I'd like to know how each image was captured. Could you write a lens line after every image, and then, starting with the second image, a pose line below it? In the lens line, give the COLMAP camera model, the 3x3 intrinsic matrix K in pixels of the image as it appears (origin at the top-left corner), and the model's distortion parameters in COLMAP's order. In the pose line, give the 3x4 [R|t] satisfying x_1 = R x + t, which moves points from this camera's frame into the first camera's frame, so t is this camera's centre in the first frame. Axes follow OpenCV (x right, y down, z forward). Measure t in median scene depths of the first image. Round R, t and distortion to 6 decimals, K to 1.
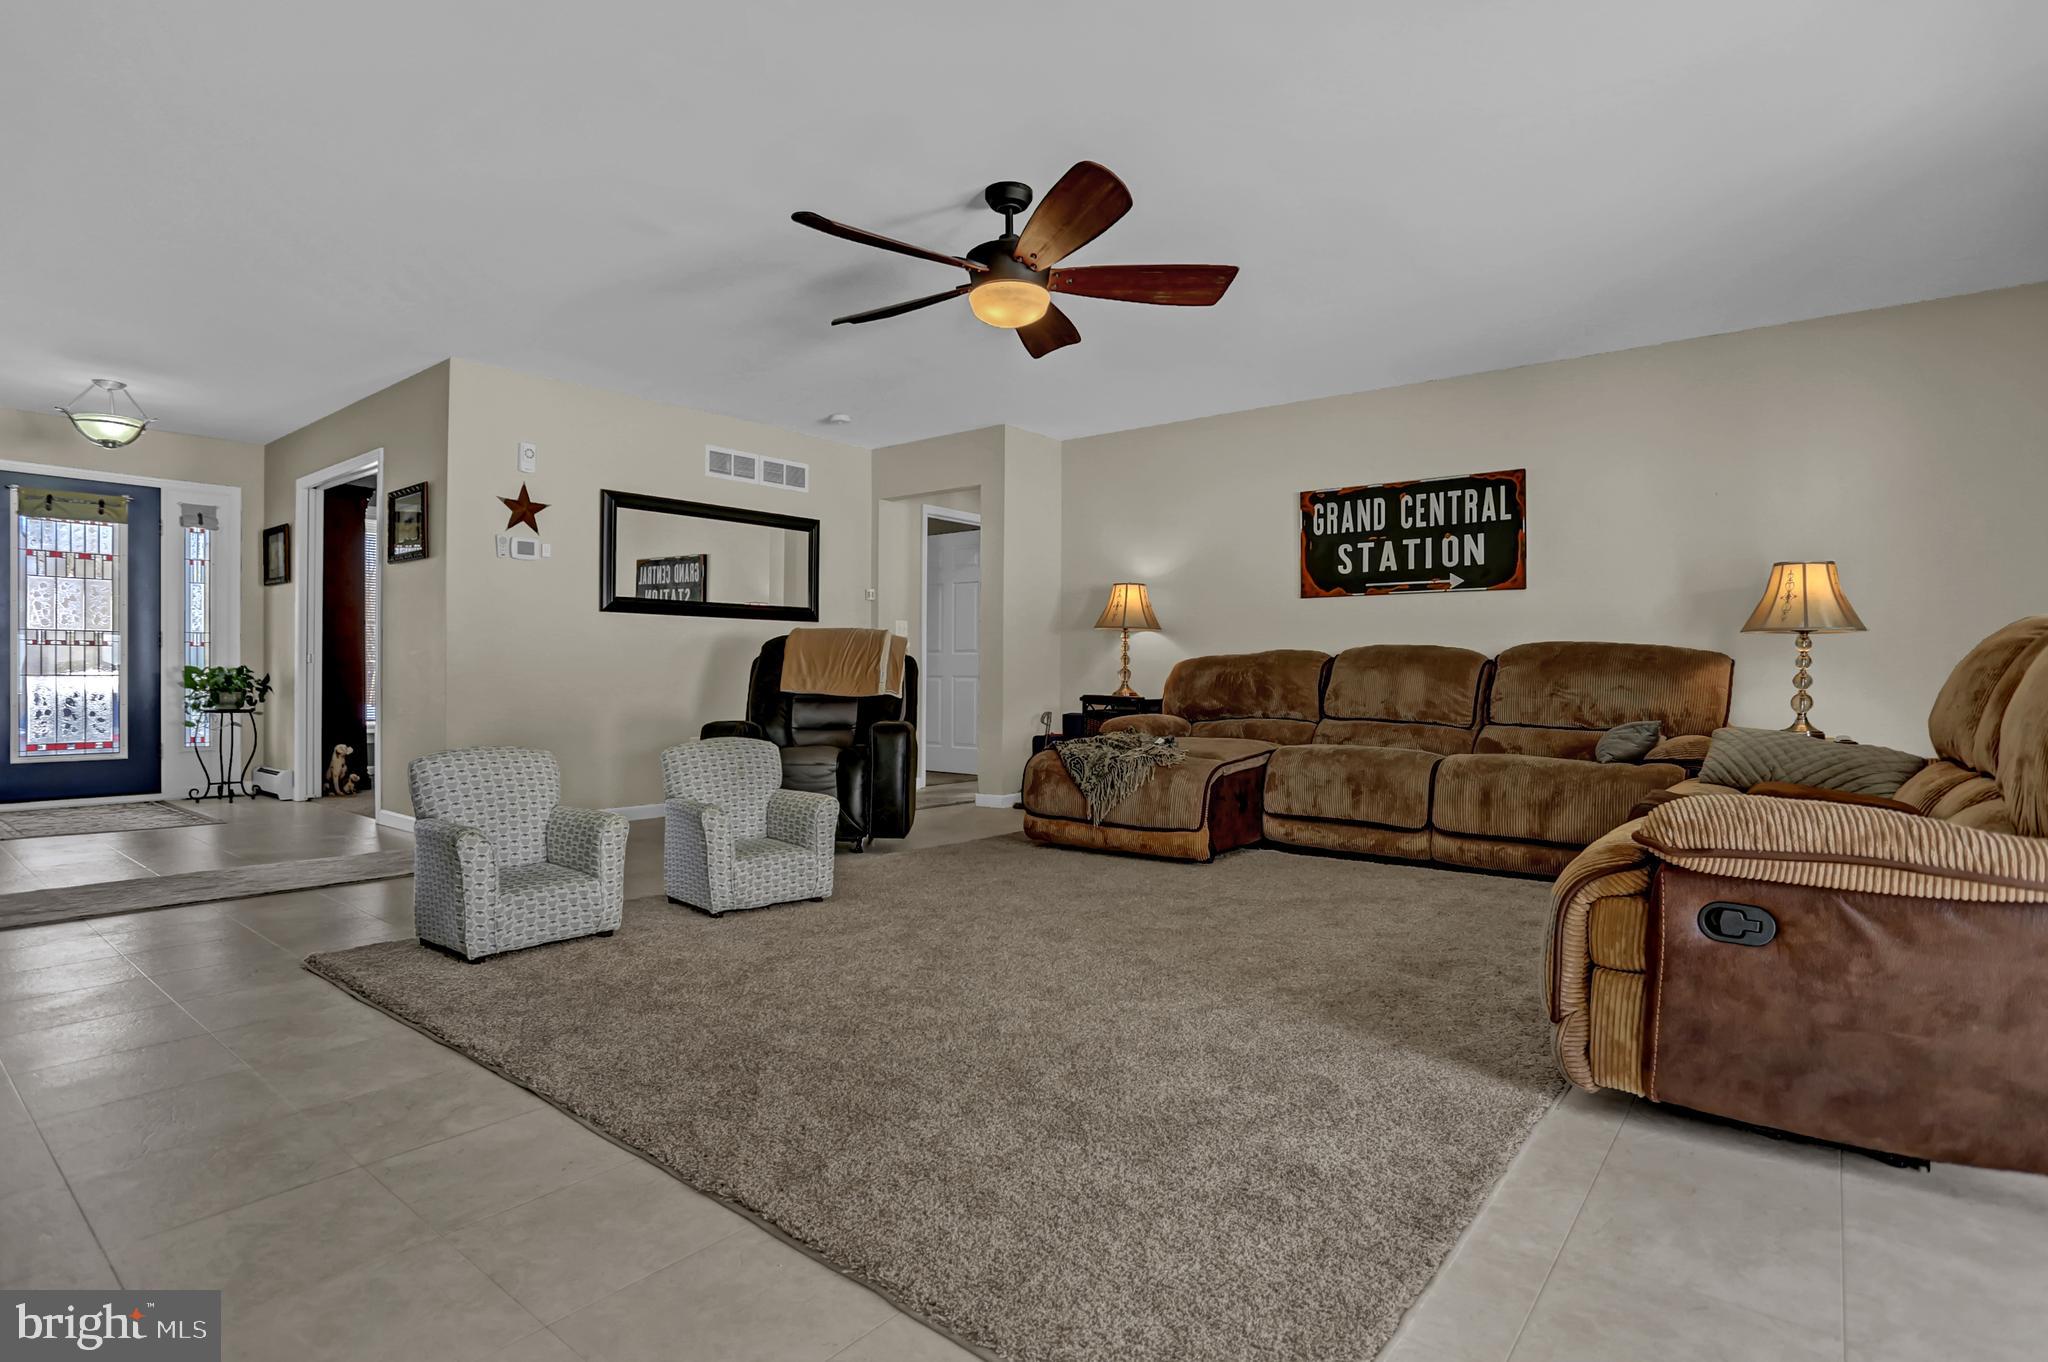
lens RADIAL K [[1015.4, 0, 1028.6], [0, 1015.4, 671.9], [0, 0, 1]] dist [-0.063421, 0.017701]
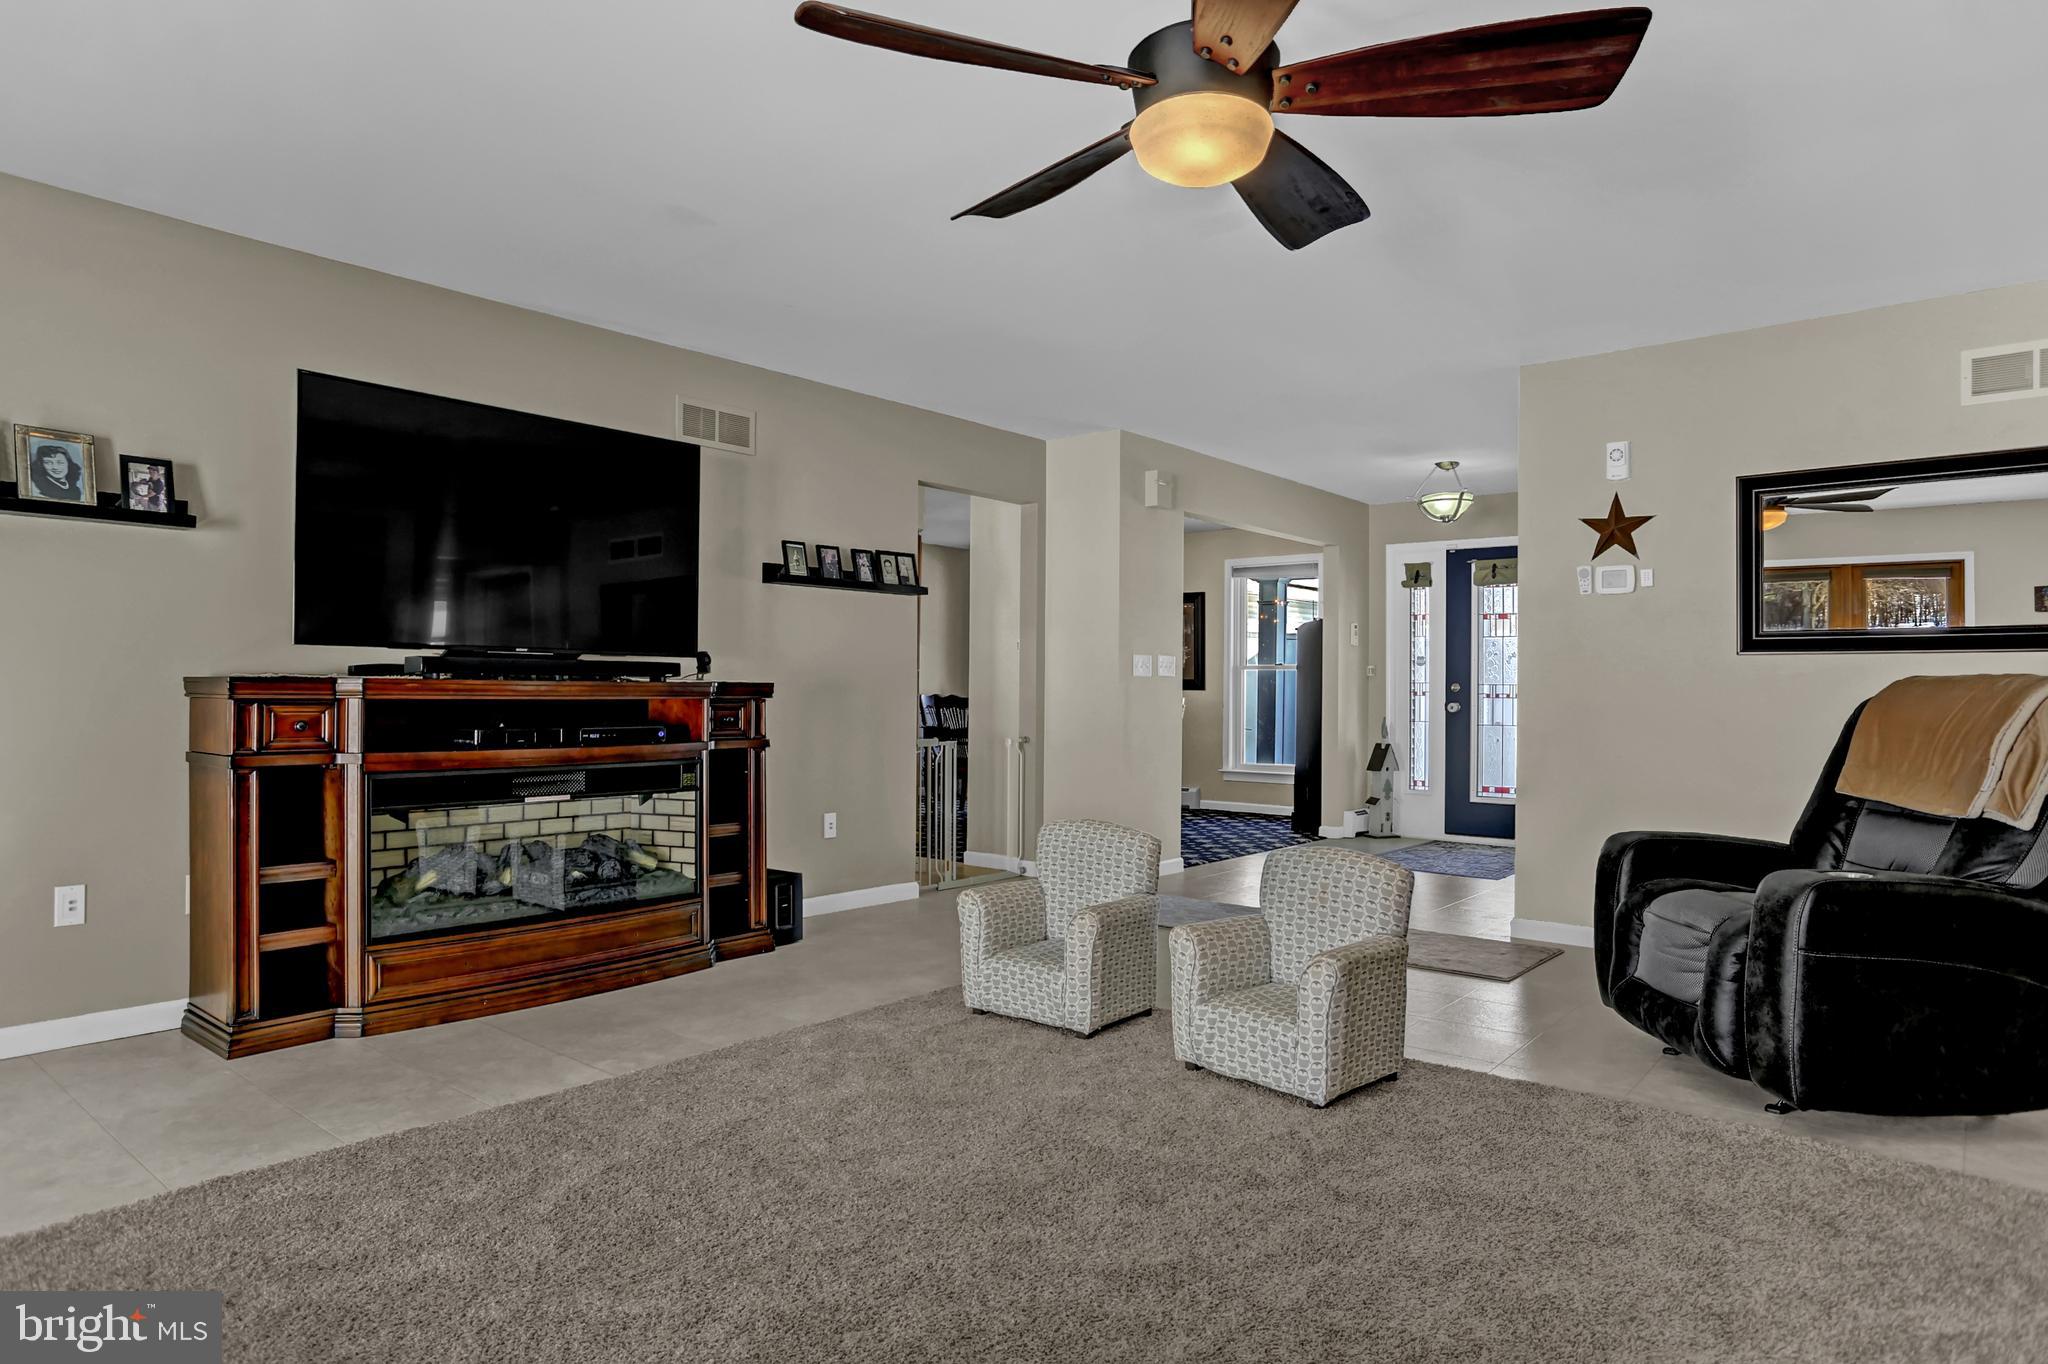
lens RADIAL K [[1173.4, 0, 1021.3], [0, 1173.4, 688.3], [0, 0, 1]] dist [-0.039872, 0.000831]
pose [[-0.019315, -0.005461, -0.999799, 0.143039], [-0.009029, 0.999945, -0.005287, -0.011668], [0.999773, 0.008925, -0.019363, 0.206720]]
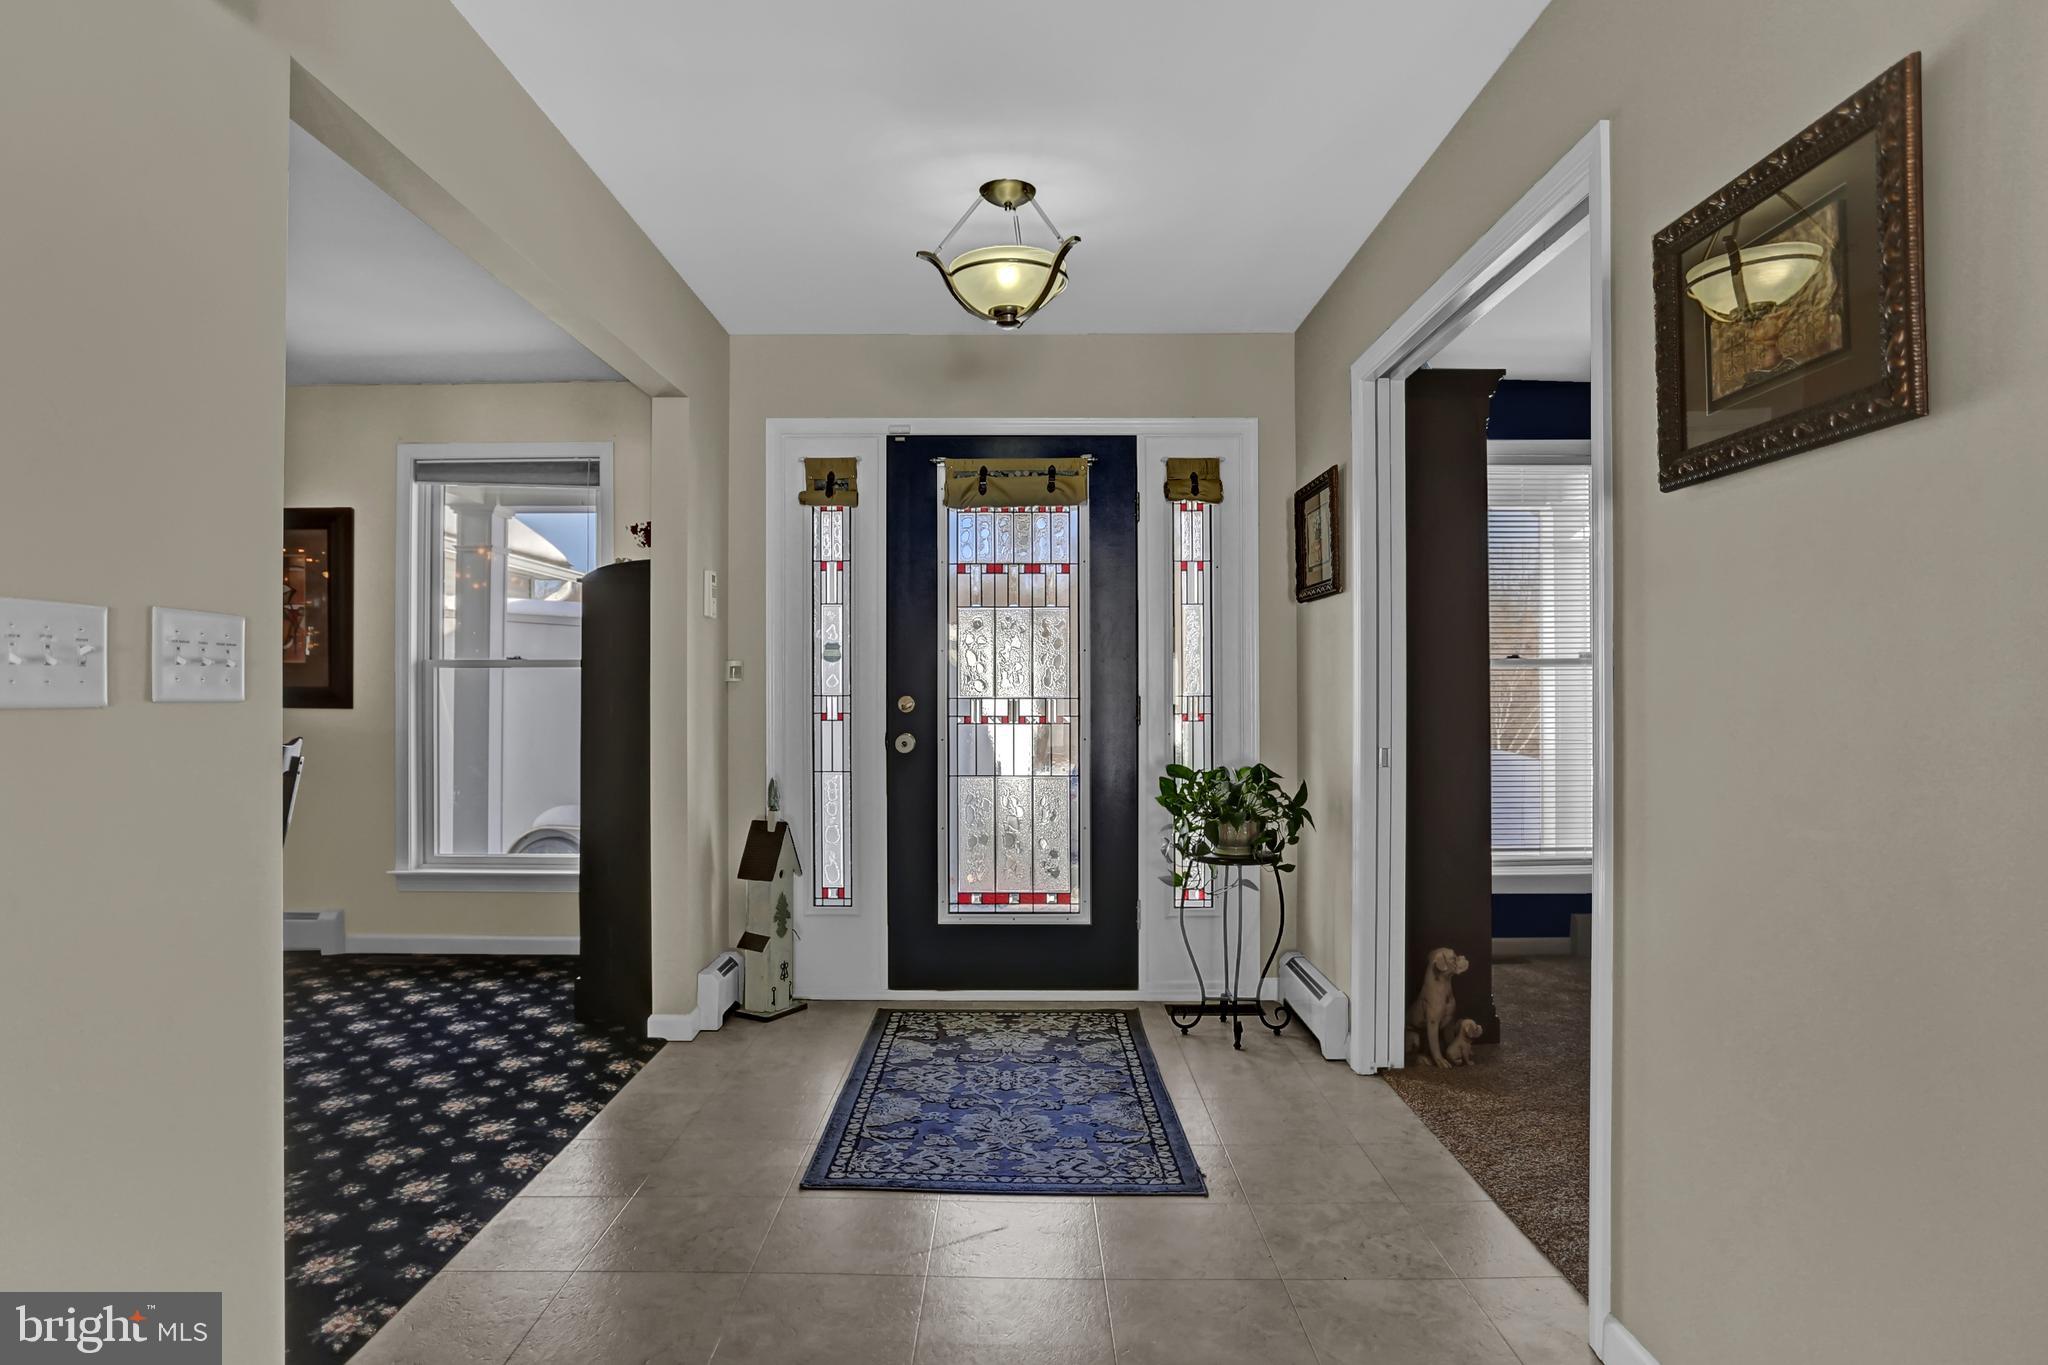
lens RADIAL K [[1173.4, 0, 1021.3], [0, 1173.4, 688.8], [0, 0, 1]] dist [-0.039872, 0.000831]
pose [[0.619022, -0.004891, -0.785359, -0.189691], [0.003213, 0.999988, -0.003695, -0.019864], [0.785367, -0.000236, 0.619030, 0.248876]]
